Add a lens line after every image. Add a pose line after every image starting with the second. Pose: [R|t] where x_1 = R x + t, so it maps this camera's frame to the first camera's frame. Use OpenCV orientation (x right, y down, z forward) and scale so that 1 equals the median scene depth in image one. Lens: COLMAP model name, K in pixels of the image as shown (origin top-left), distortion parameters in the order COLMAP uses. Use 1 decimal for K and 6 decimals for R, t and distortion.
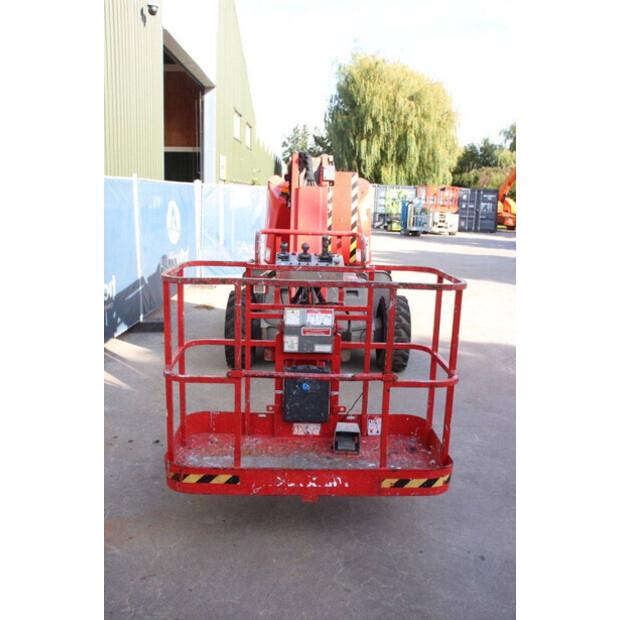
lens RADIAL K [[573.3, 0, 310.0], [0, 573.3, 310.7], [0, 0, 1]] dist [-0.083385, 0.007063]
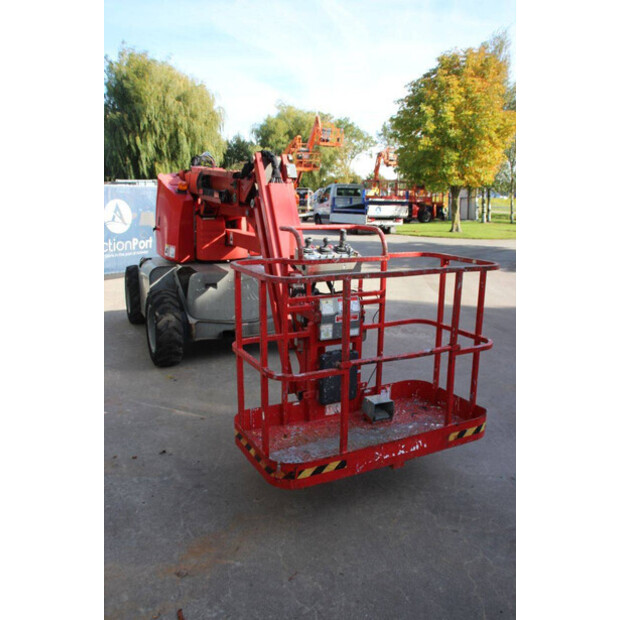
lens RADIAL K [[523.1, 0, 312.7], [0, 523.1, 313.0], [0, 0, 1]] dist [-0.116691, 0.090777]
pose [[0.902992, -0.112215, 0.414744, -0.437422], [0.097434, 0.993625, 0.056706, -0.033749], [-0.418464, -0.010795, 0.908169, 0.118801]]
